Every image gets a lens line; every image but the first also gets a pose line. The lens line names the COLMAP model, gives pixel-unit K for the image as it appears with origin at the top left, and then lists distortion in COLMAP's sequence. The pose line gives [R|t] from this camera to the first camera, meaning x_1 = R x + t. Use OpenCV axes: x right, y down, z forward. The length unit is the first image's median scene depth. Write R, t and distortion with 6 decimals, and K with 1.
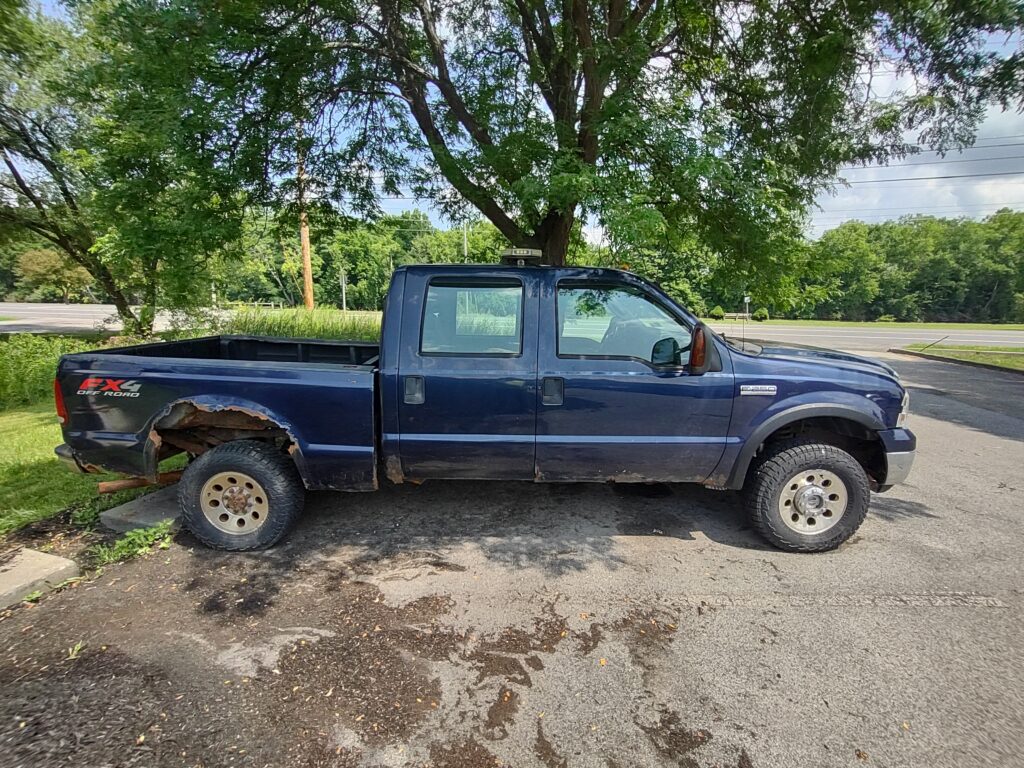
lens RADIAL K [[462.3, 0, 512.7], [0, 462.3, 389.6], [0, 0, 1]] dist [-0.001640, -0.000755]
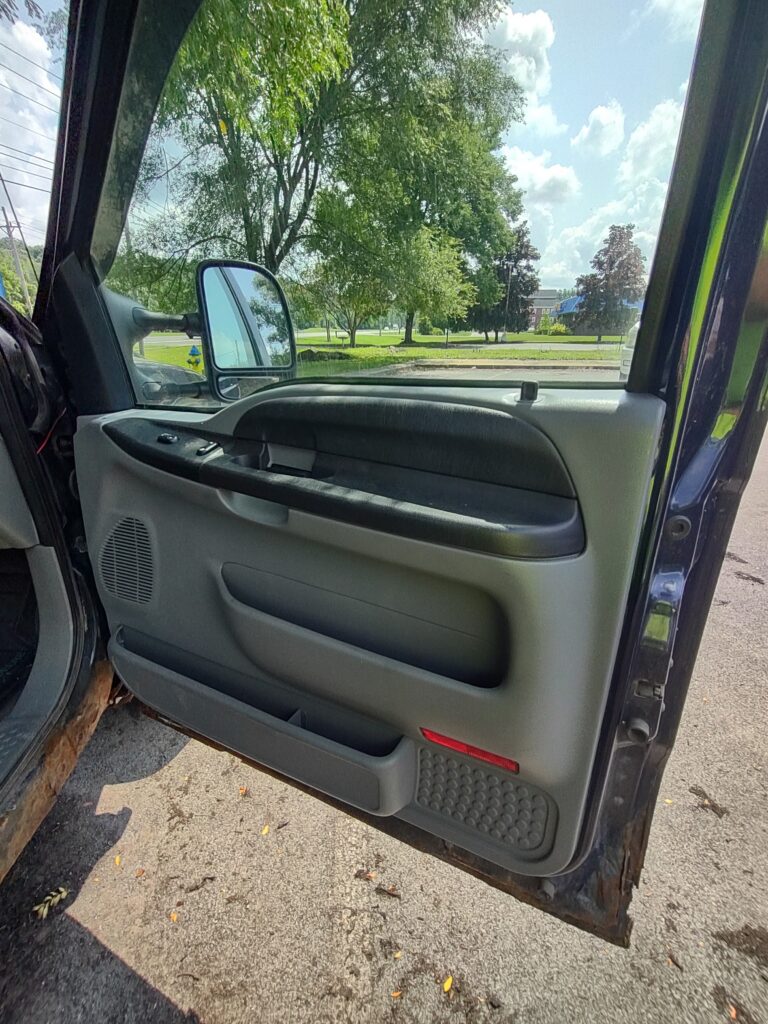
lens RADIAL K [[462.6, 0, 377.9], [0, 462.6, 510.6], [0, 0, 1]] dist [0.000172, -0.000085]
pose [[-0.071596, -0.383741, 0.920661, 0.101069], [0.185973, 0.901708, 0.390304, -0.070655], [-0.979943, 0.199162, 0.006807, 0.847343]]
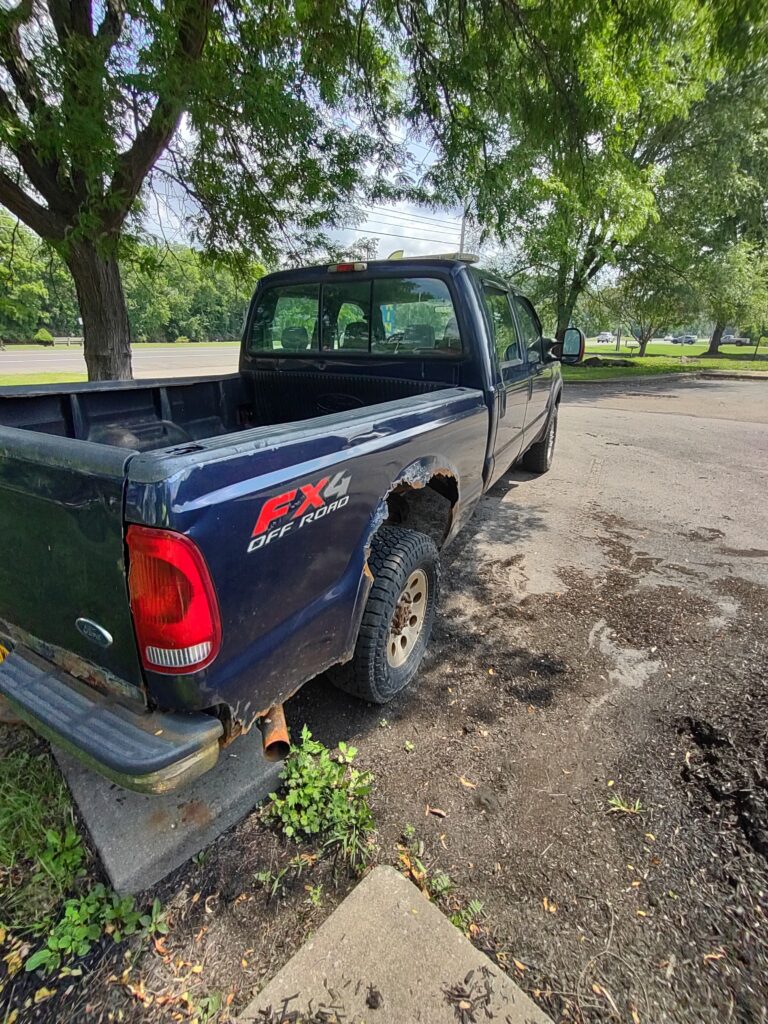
lens RADIAL K [[462.3, 0, 381.2], [0, 462.3, 511.1], [0, 0, 1]] dist [-0.001640, -0.000755]
pose [[0.459982, -0.332353, 0.823382, -1.255786], [0.165945, 0.943146, 0.287989, -0.112867], [-0.872284, 0.004167, 0.488983, 0.786886]]
